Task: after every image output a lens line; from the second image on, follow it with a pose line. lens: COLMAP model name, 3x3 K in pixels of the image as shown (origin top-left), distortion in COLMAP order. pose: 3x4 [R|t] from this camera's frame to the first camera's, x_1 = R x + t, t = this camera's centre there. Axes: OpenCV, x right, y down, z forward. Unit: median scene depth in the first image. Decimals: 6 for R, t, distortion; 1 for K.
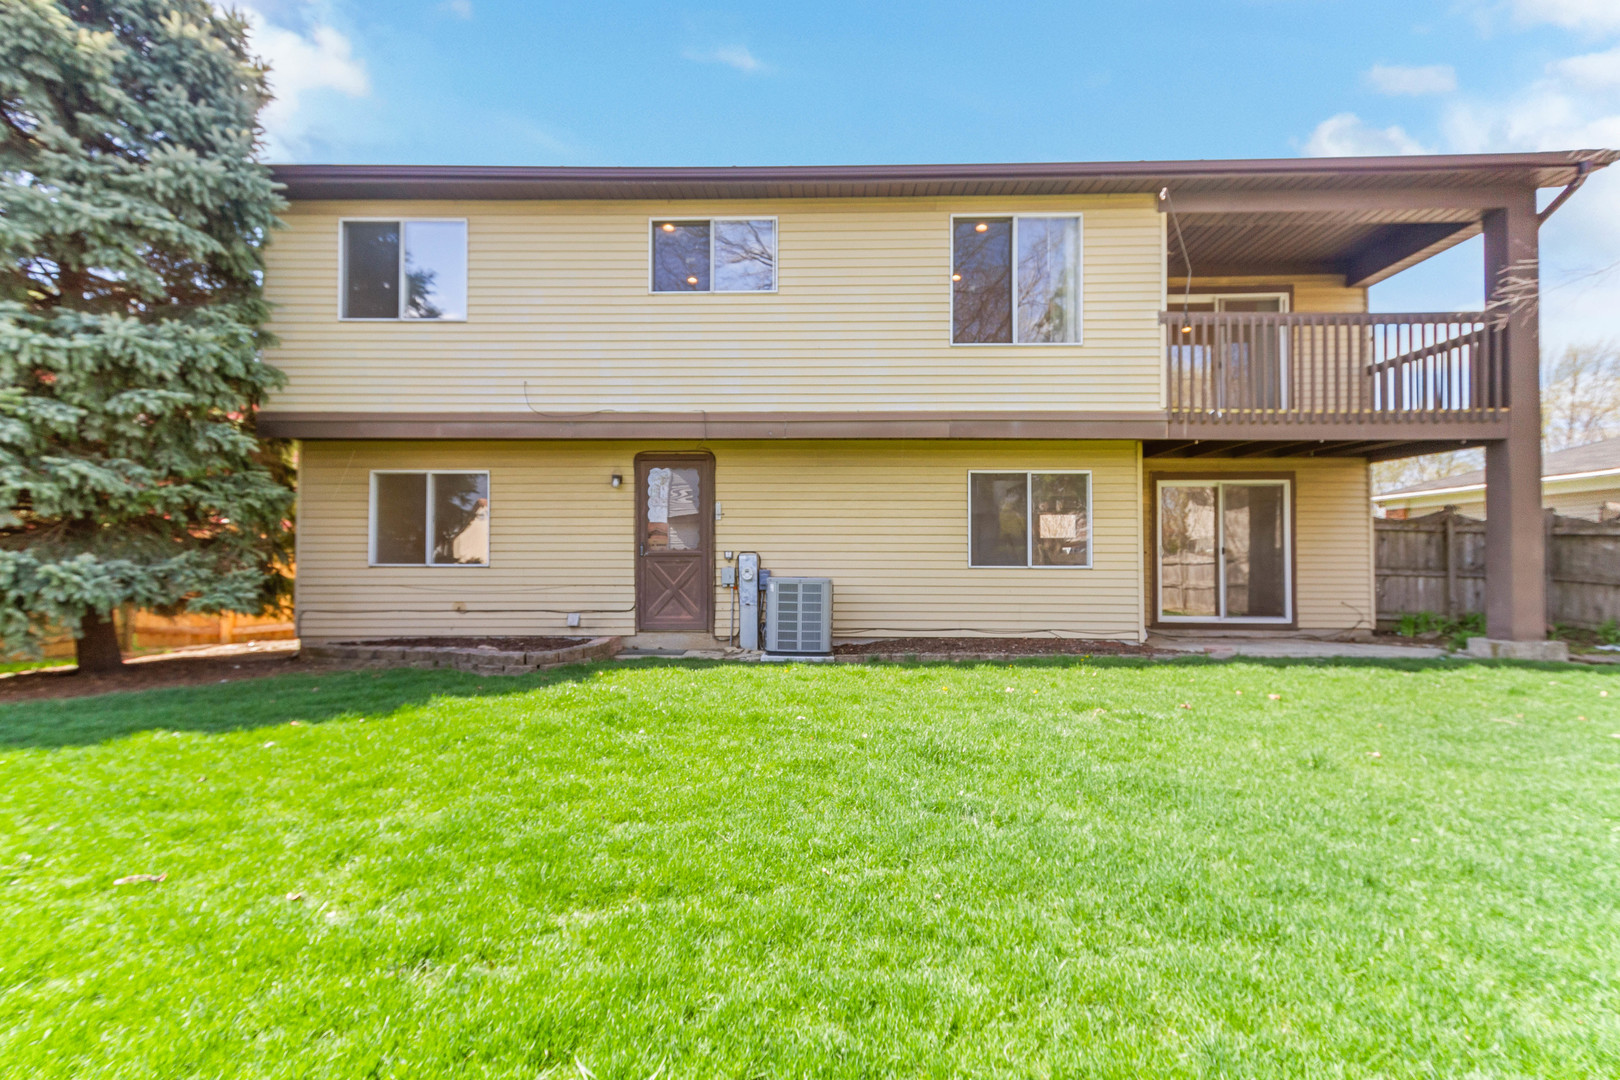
lens RADIAL K [[716.7, 0, 810.0], [0, 716.7, 540.0], [0, 0, 1]] dist [0.002678, 0.000144]
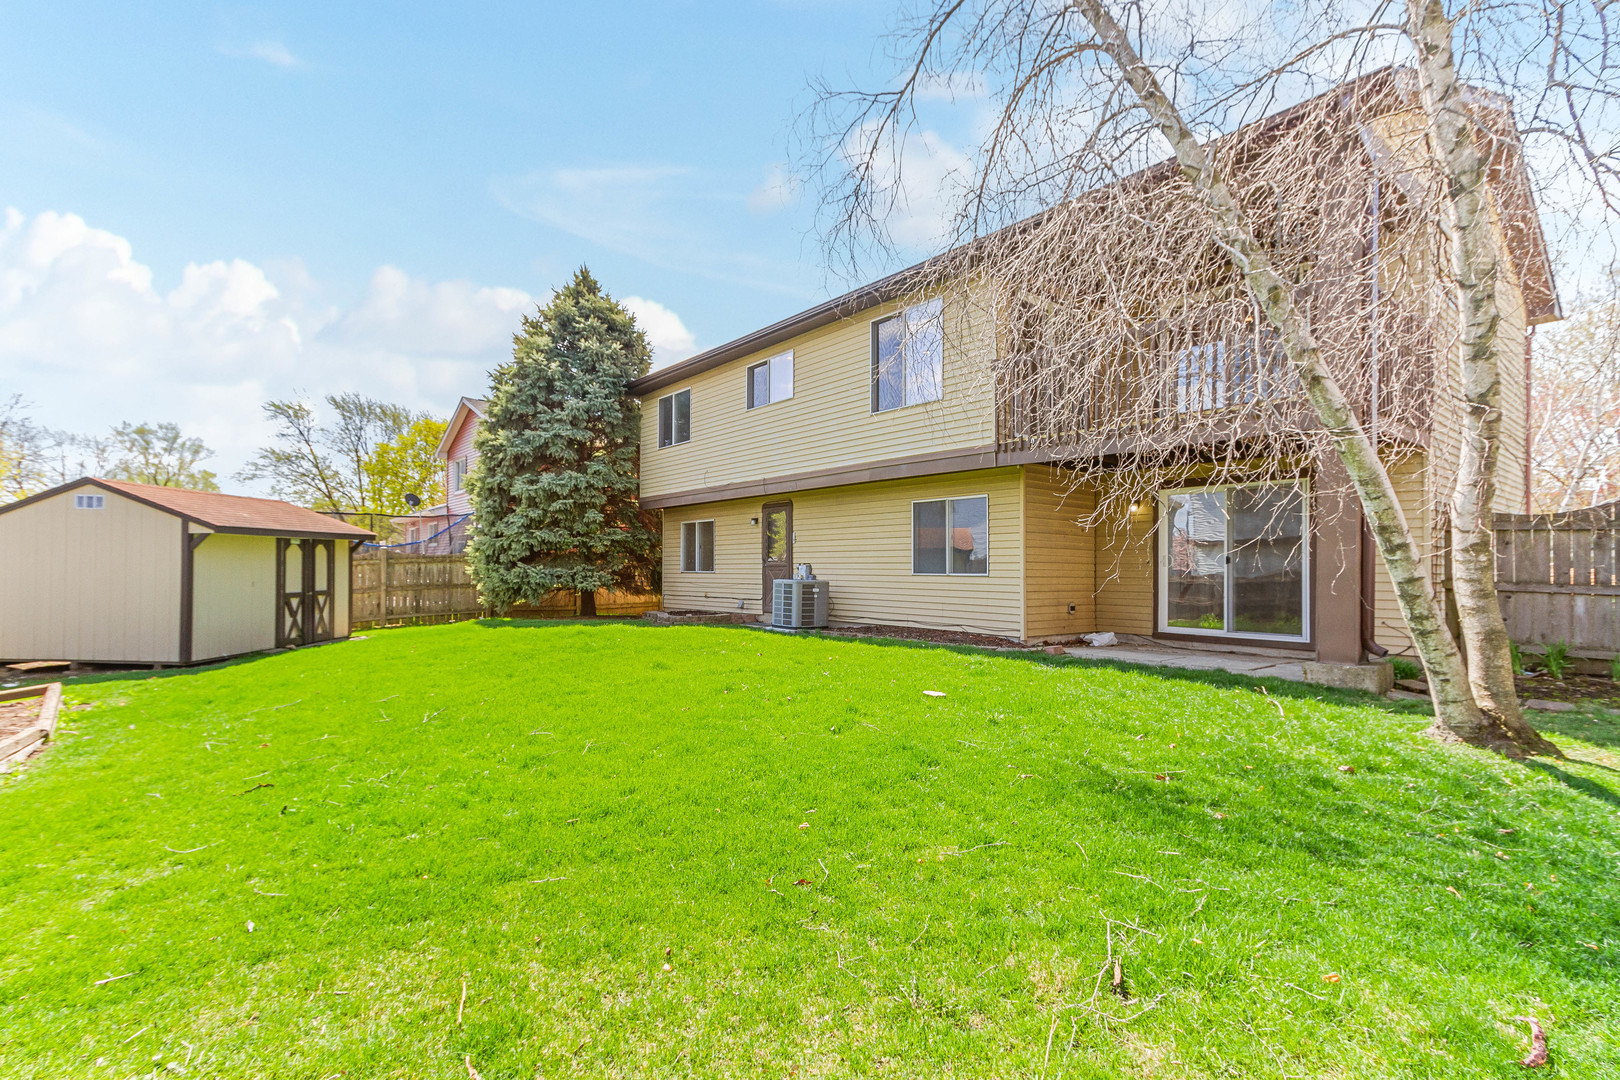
lens RADIAL K [[742.1, 0, 813.6], [0, 742.1, 554.2], [0, 0, 1]] dist [0.029887, -0.000258]
pose [[0.663117, -0.015943, -0.748346, 1.122893], [0.017013, 0.999836, -0.006225, 0.006708], [0.748322, -0.008603, 0.663280, -0.044978]]
